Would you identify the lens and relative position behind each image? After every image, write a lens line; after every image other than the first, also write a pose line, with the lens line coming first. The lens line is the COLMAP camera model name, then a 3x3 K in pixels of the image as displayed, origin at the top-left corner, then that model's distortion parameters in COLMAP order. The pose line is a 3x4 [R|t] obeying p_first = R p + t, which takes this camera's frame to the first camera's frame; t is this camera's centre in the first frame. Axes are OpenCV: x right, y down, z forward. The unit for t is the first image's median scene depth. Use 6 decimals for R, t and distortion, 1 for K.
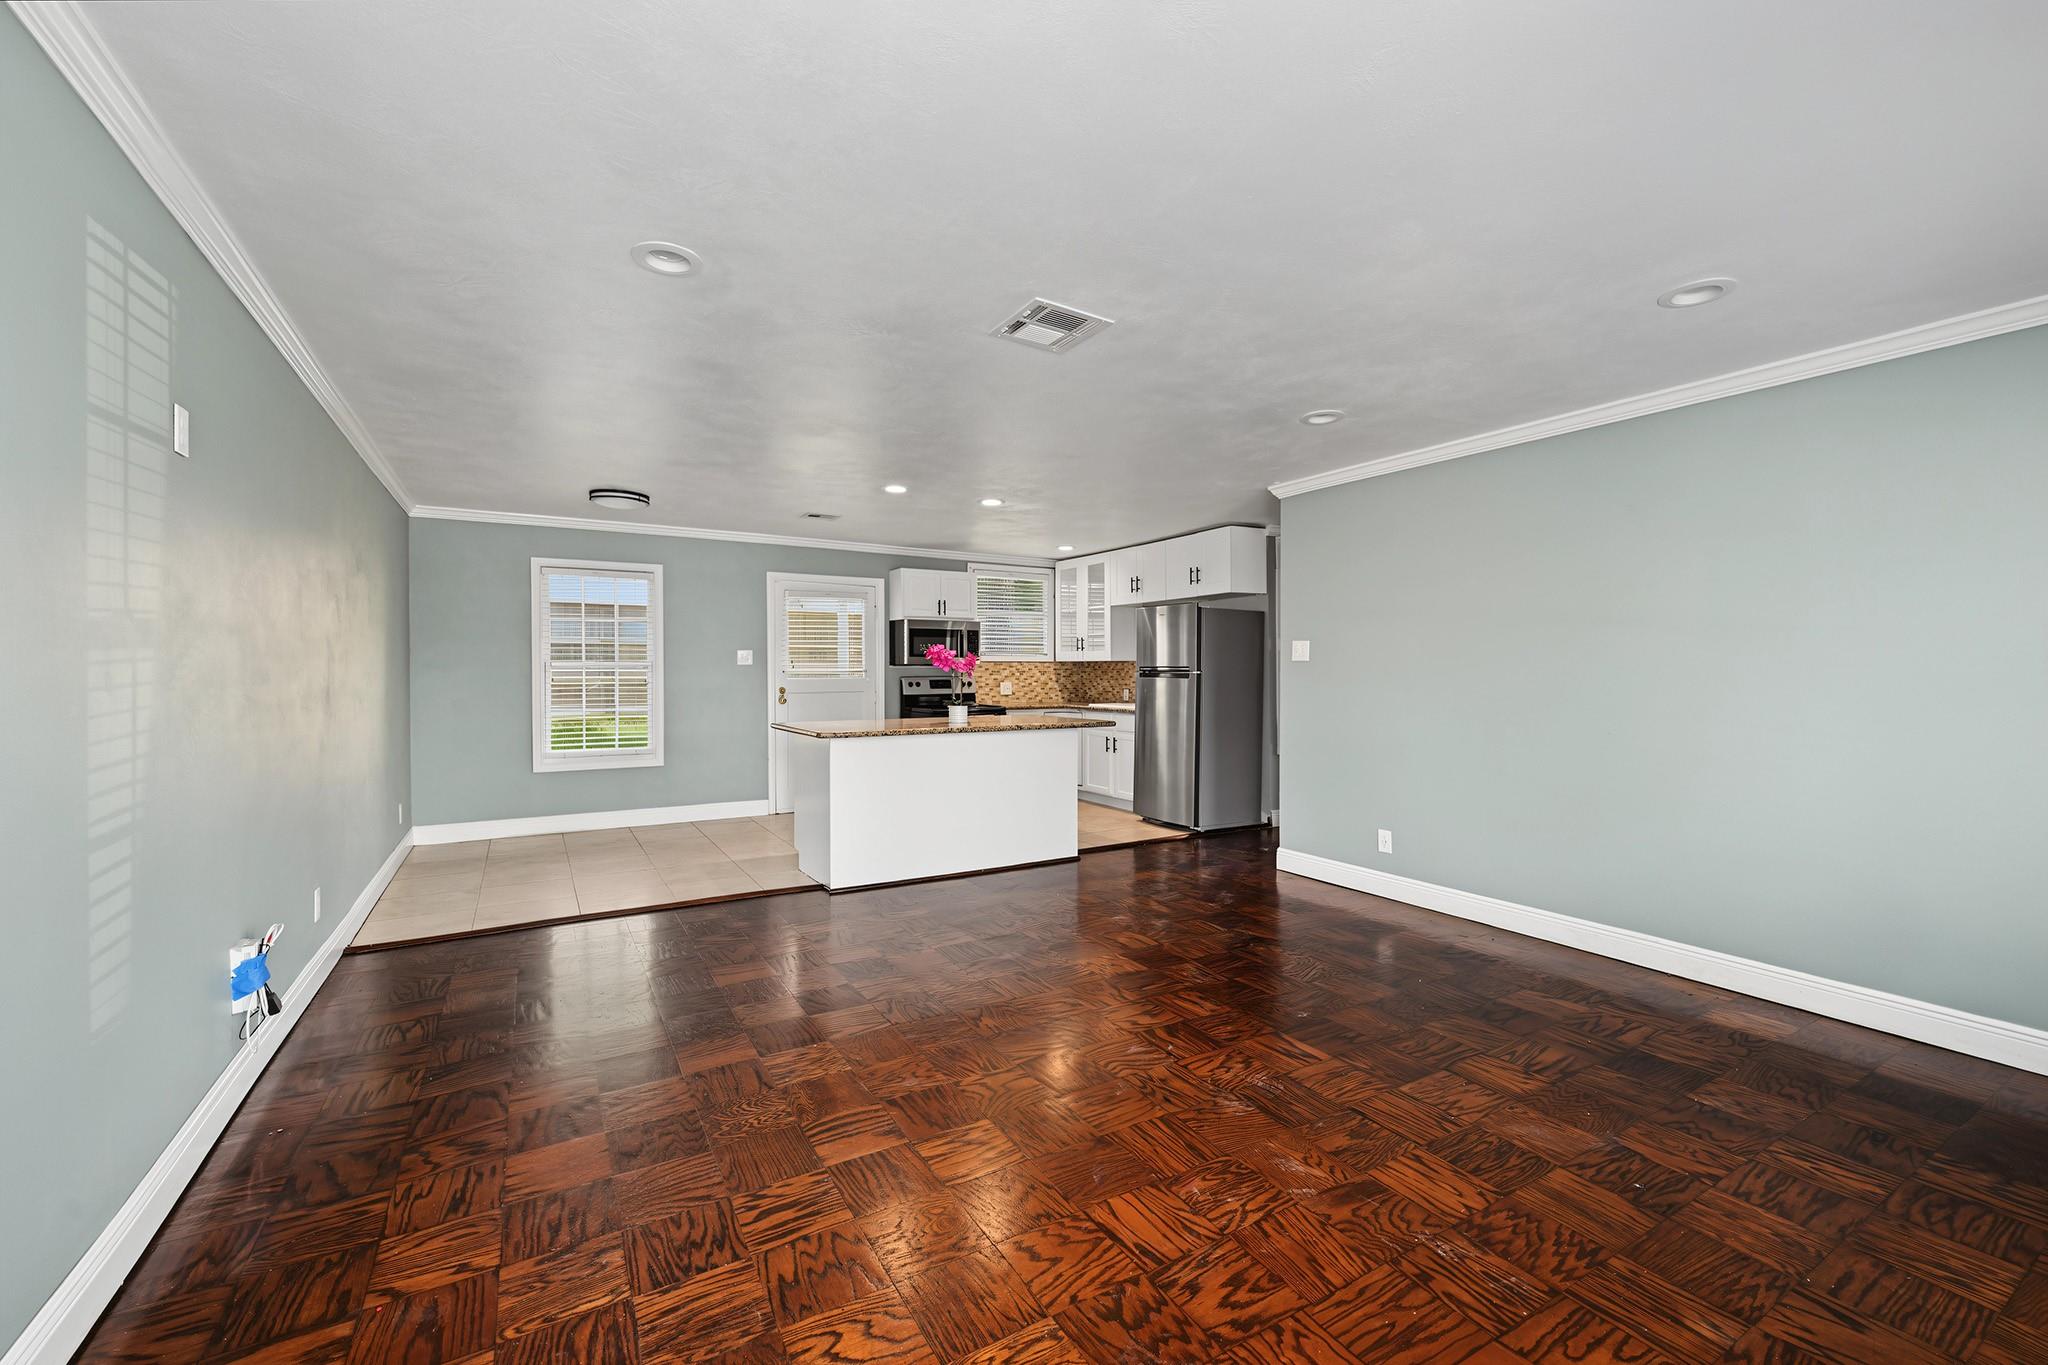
lens RADIAL K [[827.7, 0, 1020.1], [0, 827.7, 676.6], [0, 0, 1]] dist [0.002397, -0.000127]
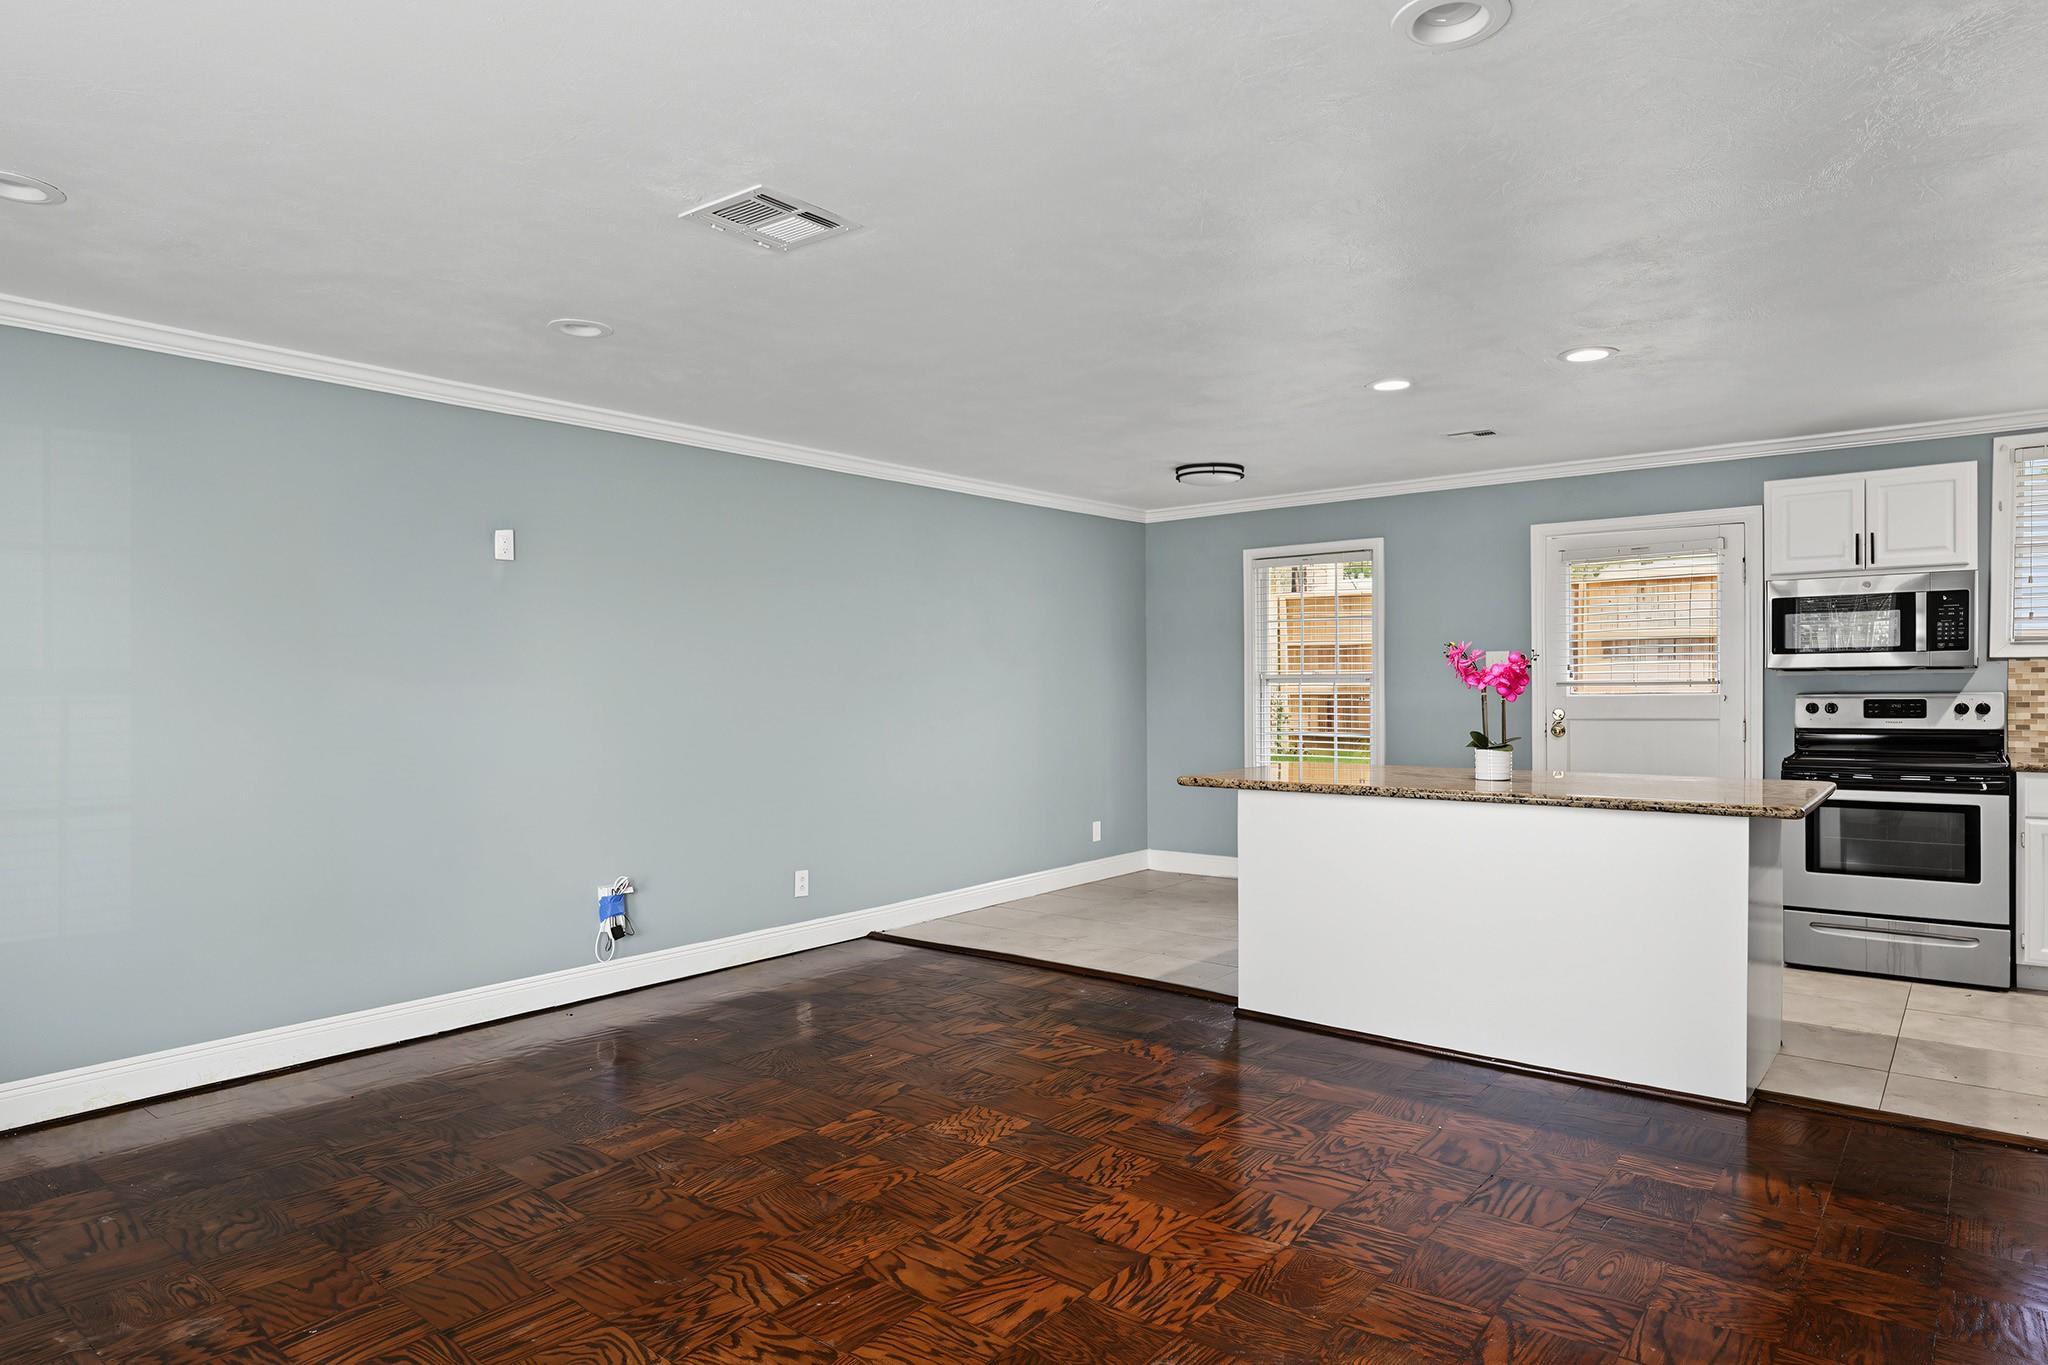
lens RADIAL K [[1187.2, 0, 1022.2], [0, 1187.2, 701.2], [0, 0, 1]] dist [0.000085, 0.000605]
pose [[0.341401, 0.013817, -0.939816, 0.402007], [0.004552, 0.999856, 0.016353, -0.009004], [0.939907, -0.009861, 0.341289, 0.315511]]
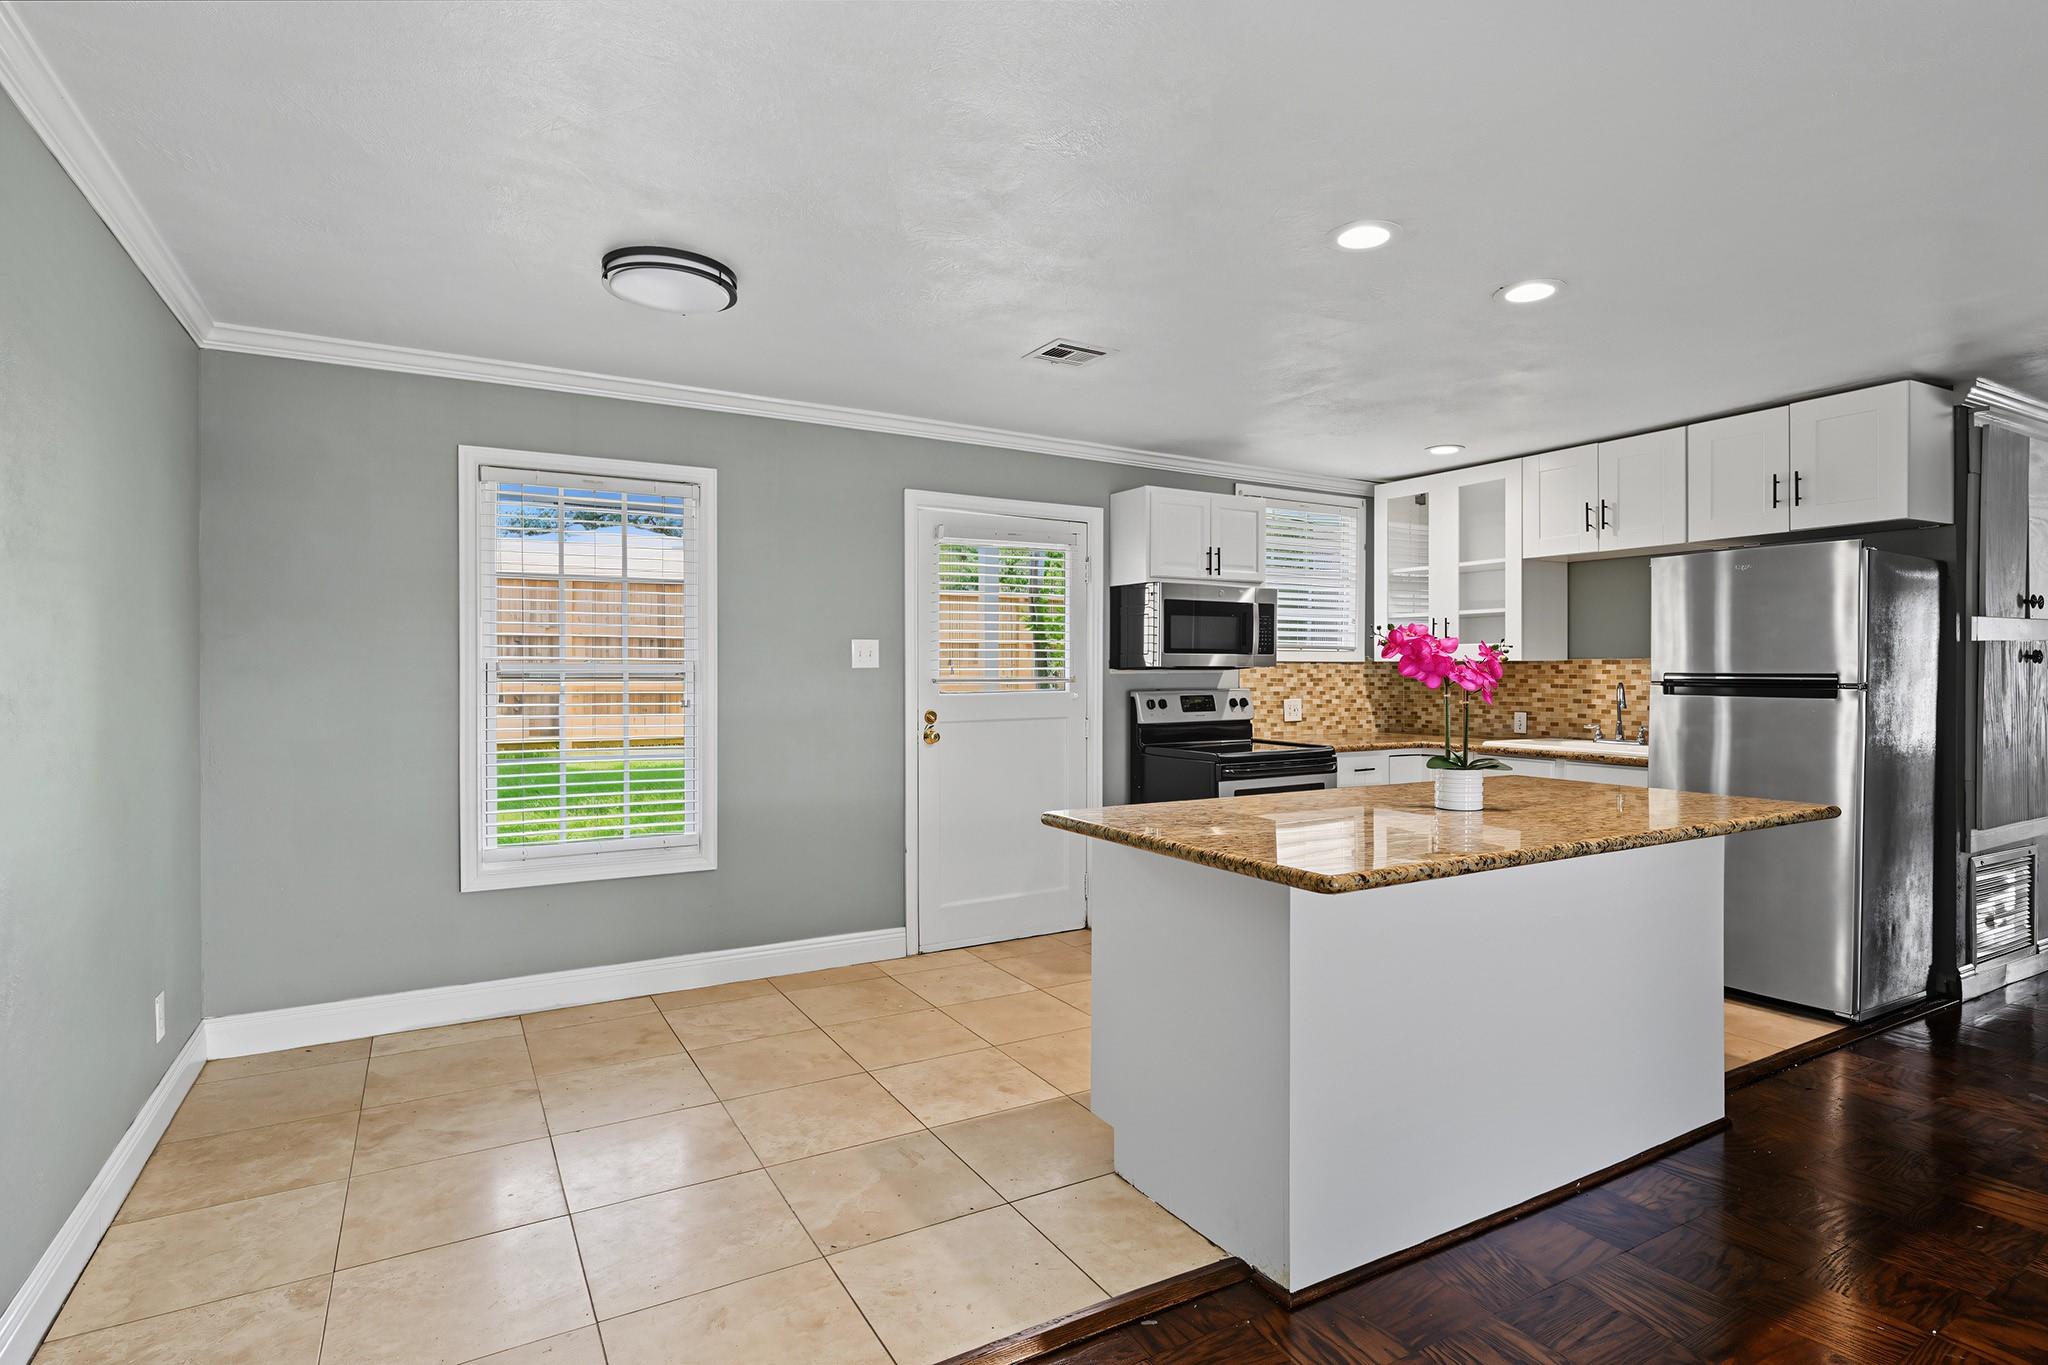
lens RADIAL K [[1018.4, 0, 1024.6], [0, 1018.4, 680.1], [0, 0, 1]] dist [-0.001926, 0.001262]
pose [[0.999892, 0.002267, -0.014540, -0.215046], [-0.002239, 0.999996, 0.001936, -0.007810], [0.014545, -0.001904, 0.999892, 0.351364]]
